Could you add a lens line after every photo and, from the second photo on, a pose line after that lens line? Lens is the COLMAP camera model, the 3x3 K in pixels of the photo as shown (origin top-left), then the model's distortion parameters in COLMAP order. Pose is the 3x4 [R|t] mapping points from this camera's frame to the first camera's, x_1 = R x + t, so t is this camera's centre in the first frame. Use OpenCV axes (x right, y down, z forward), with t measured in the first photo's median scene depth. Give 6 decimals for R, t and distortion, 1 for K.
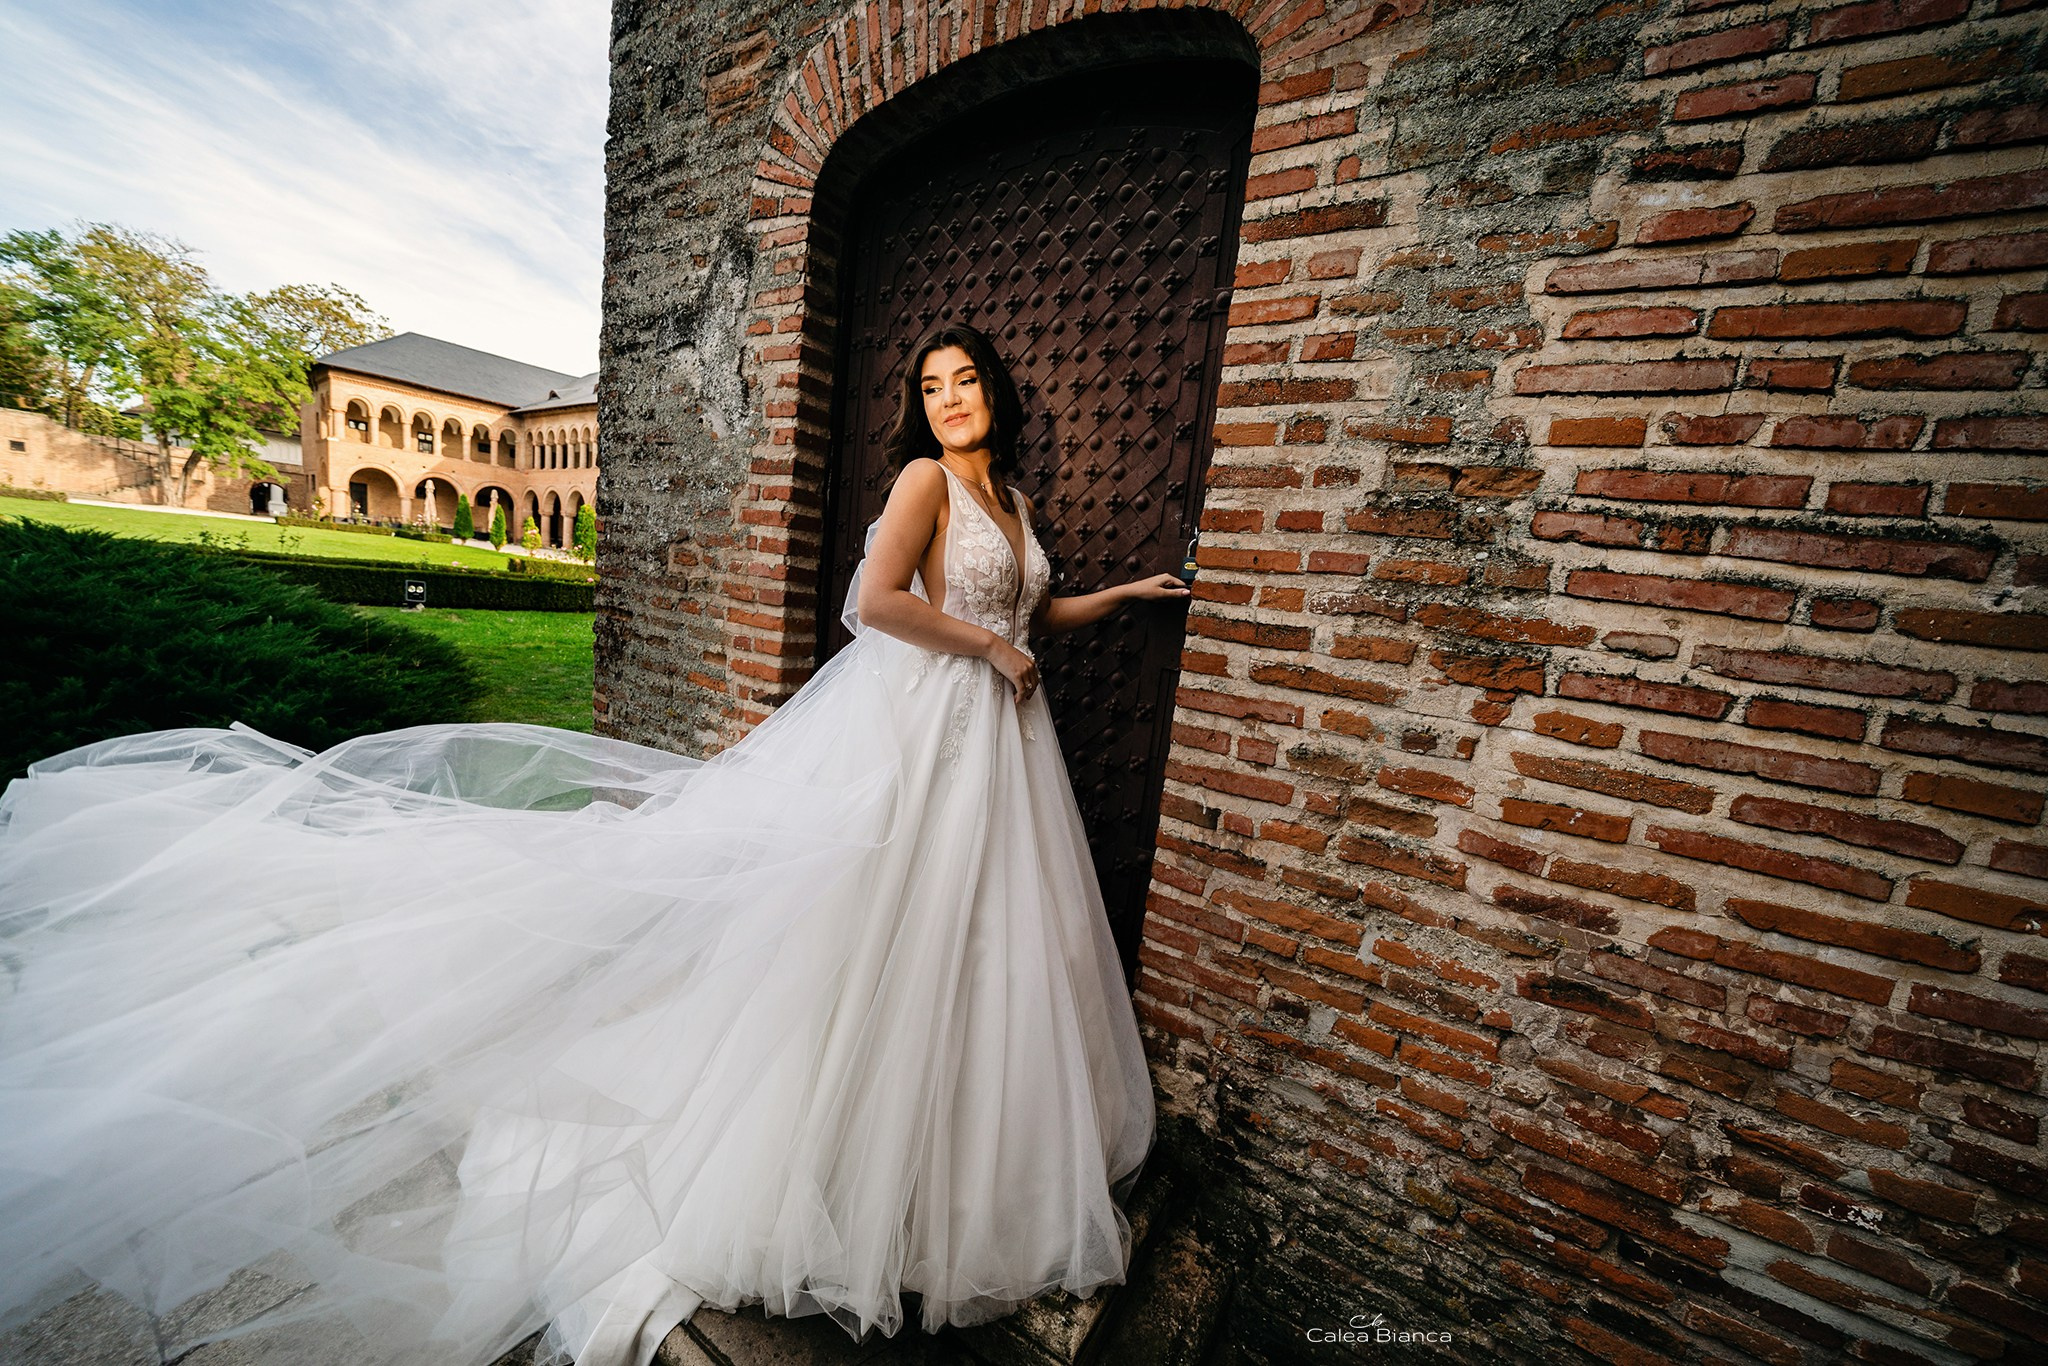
lens RADIAL K [[731.8, 0, 1024.8], [0, 731.8, 704.8], [0, 0, 1]] dist [-0.026599, 0.002950]
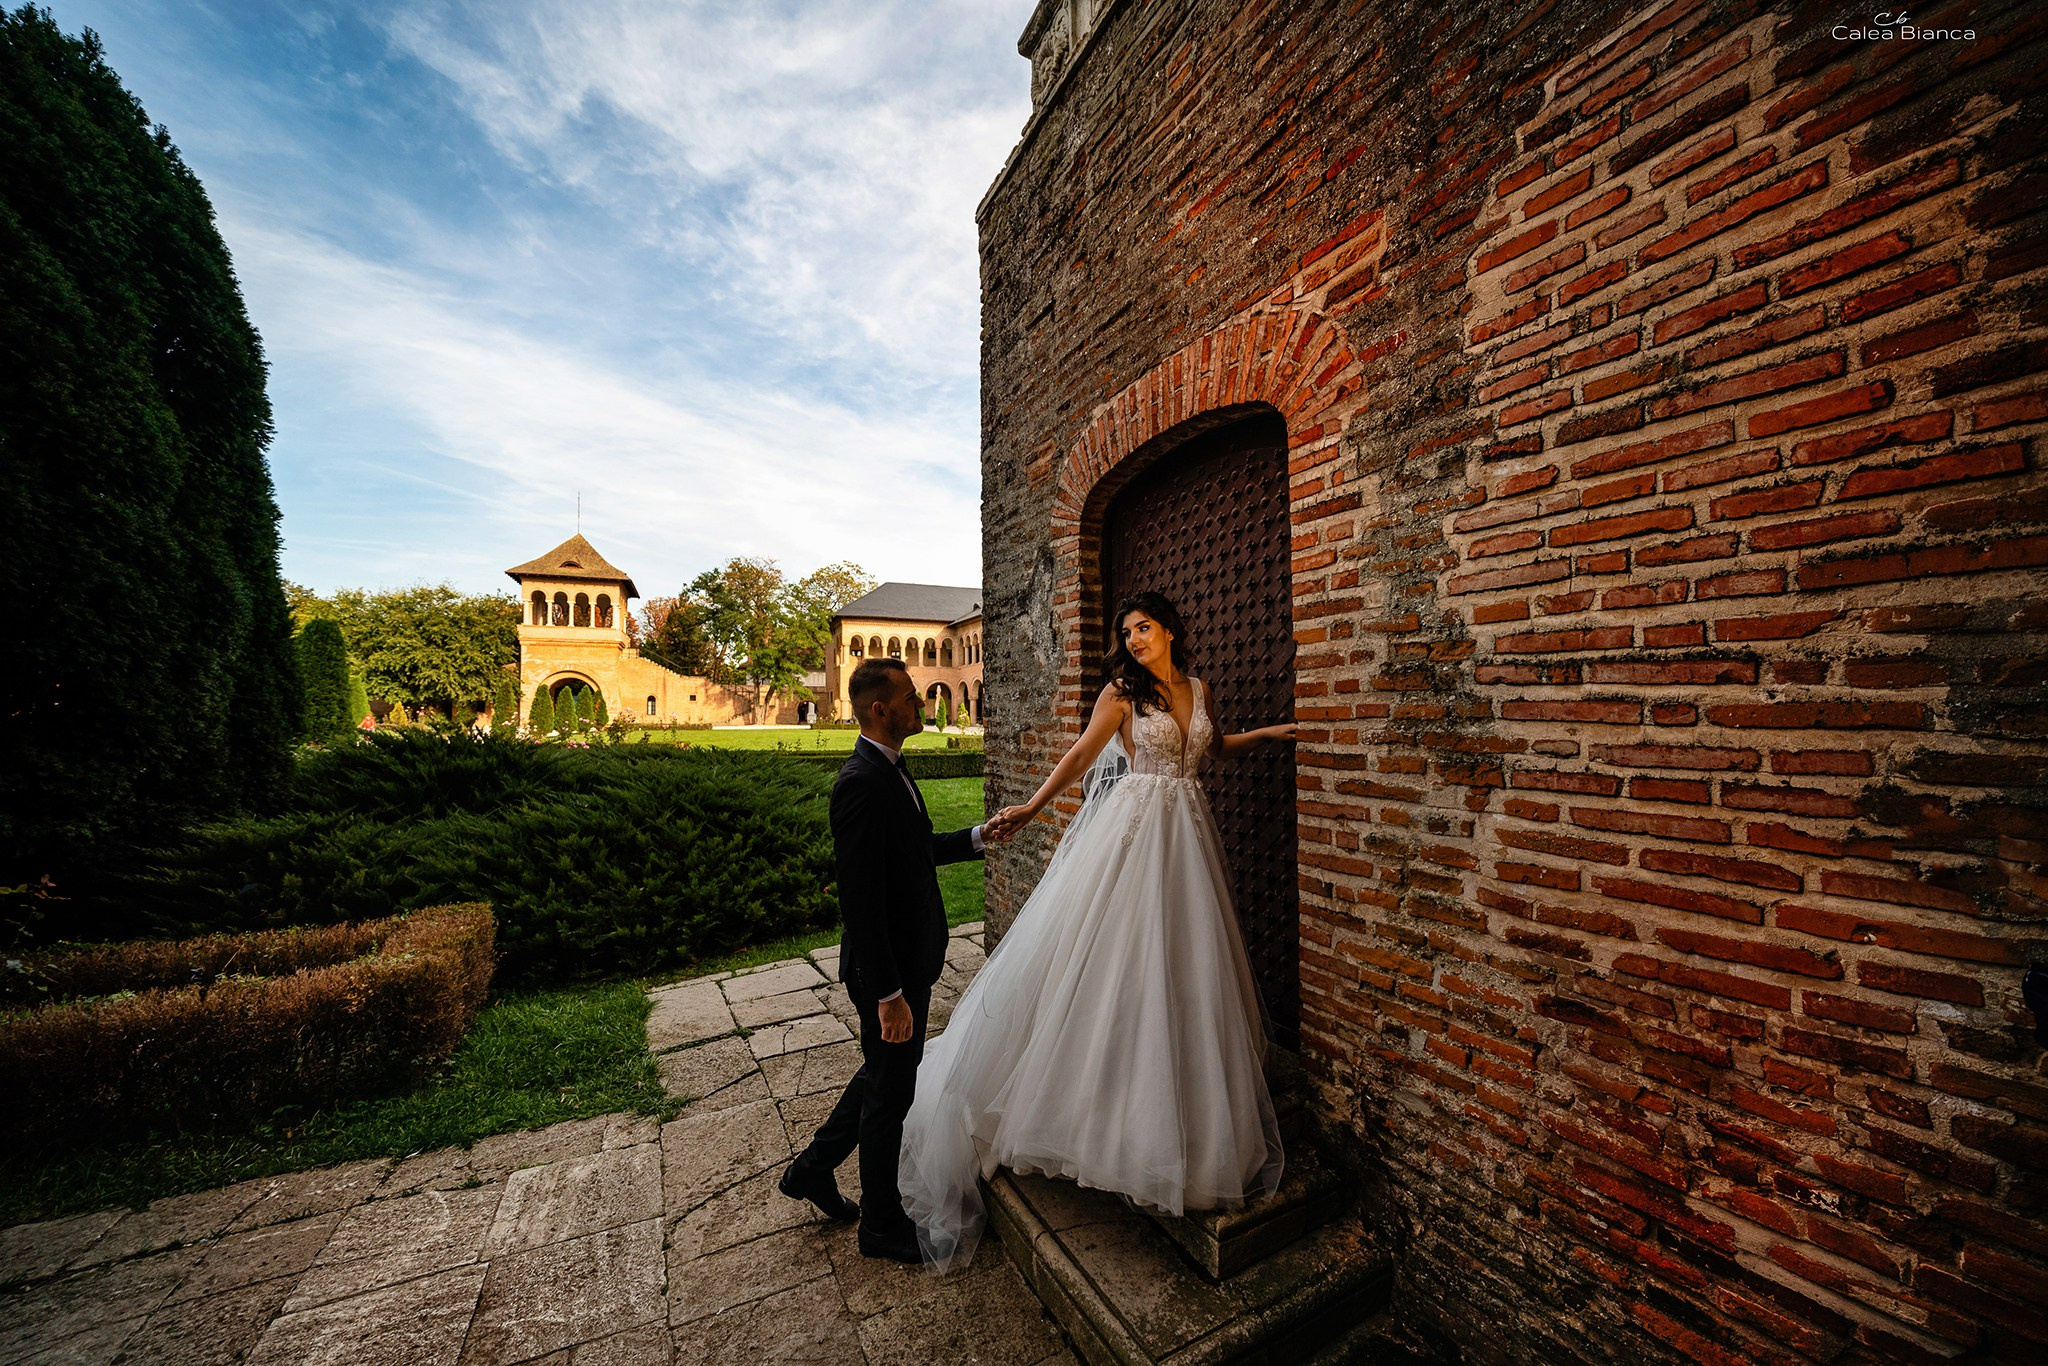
lens RADIAL K [[731.8, 0, 1020.6], [0, 731.8, 686.3], [0, 0, 1]] dist [-0.026599, 0.002950]
pose [[0.863803, -0.136017, -0.485122, 0.557167], [0.025669, 0.973500, -0.227241, 0.085634], [0.503175, 0.183839, 0.844404, -0.689504]]
